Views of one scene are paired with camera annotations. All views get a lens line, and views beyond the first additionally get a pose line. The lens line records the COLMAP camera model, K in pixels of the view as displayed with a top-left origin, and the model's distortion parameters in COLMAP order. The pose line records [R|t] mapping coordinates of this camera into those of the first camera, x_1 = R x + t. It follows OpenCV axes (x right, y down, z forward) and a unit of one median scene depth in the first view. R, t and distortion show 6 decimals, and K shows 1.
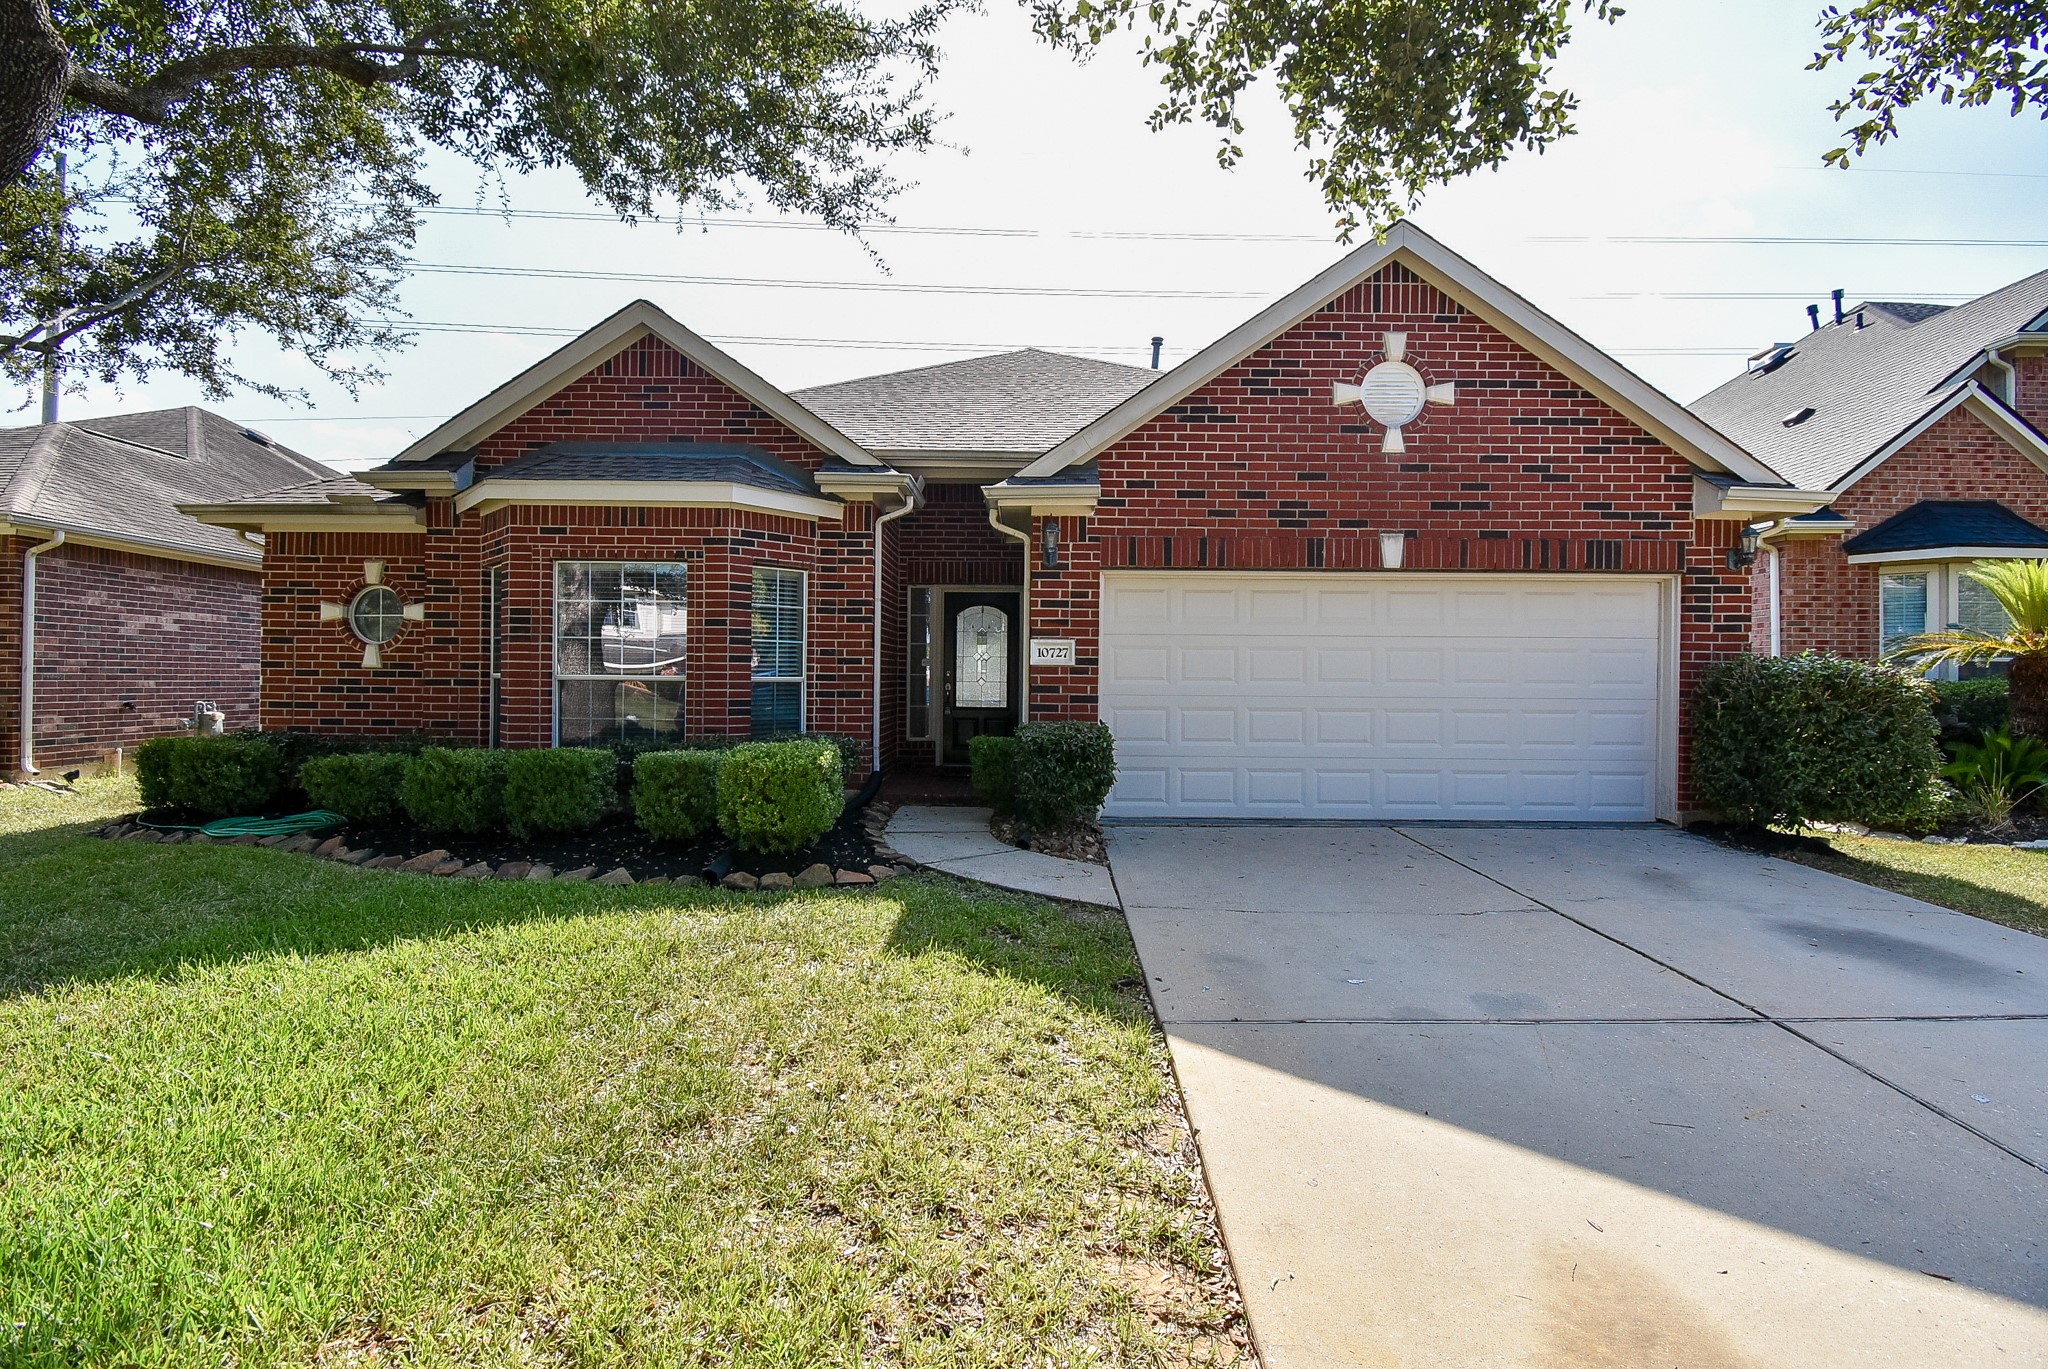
lens RADIAL K [[906.9, 0, 1022.0], [0, 906.9, 674.2], [0, 0, 1]] dist [0.021994, -0.024777]
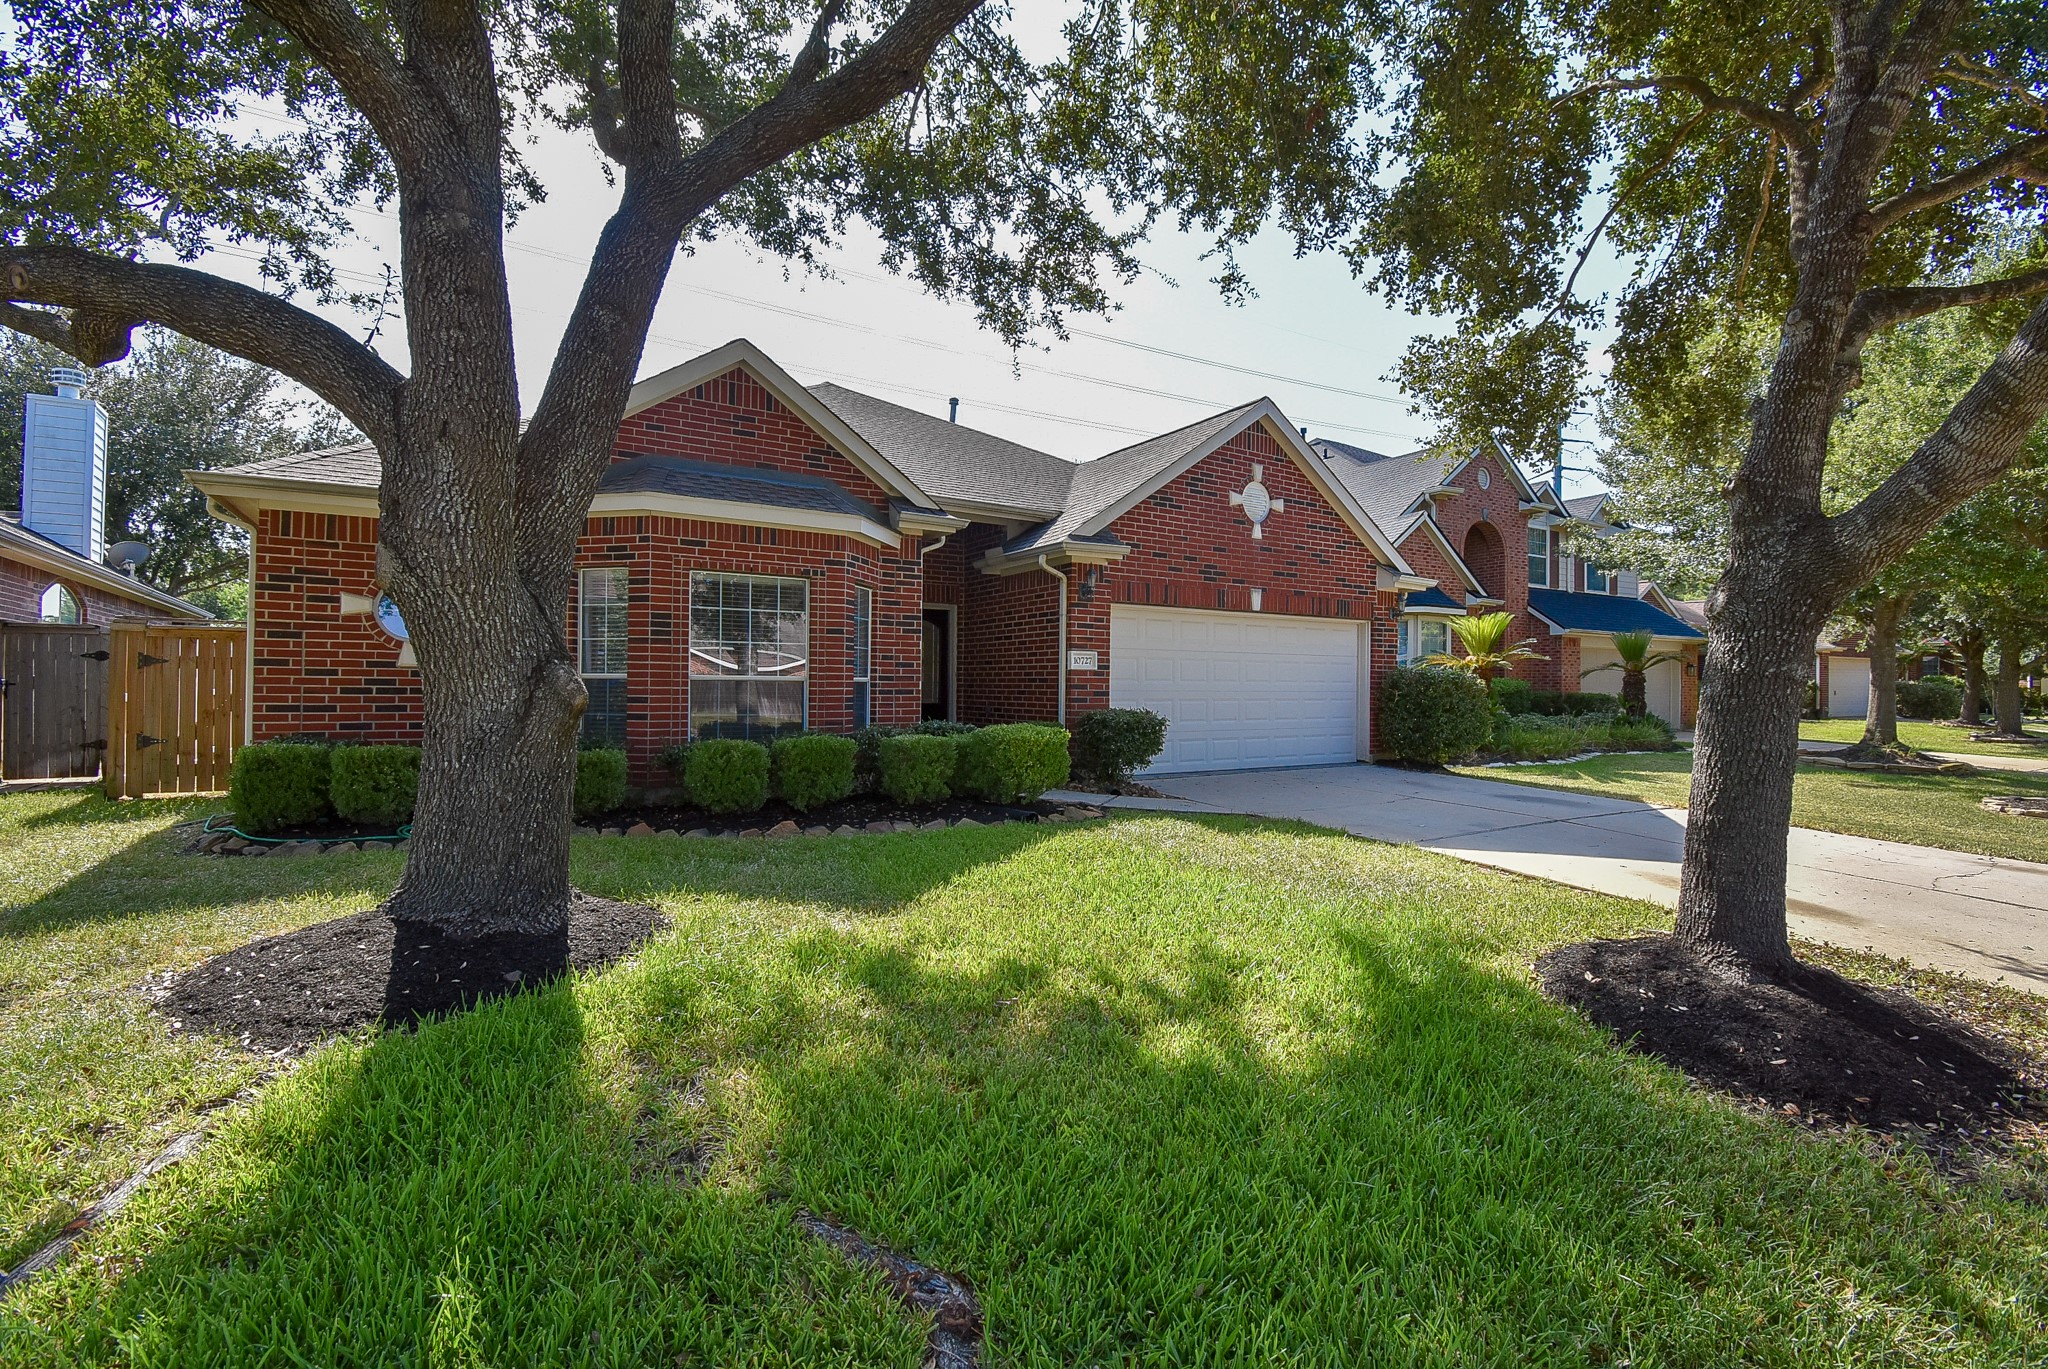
lens RADIAL K [[906.9, 0, 1022.0], [0, 906.9, 674.2], [0, 0, 1]] dist [0.021994, -0.024777]
pose [[0.846304, 0.004127, 0.532685, -0.751915], [-0.002705, 0.999990, -0.003451, 0.002022], [-0.532694, 0.001480, 0.846307, -0.128024]]
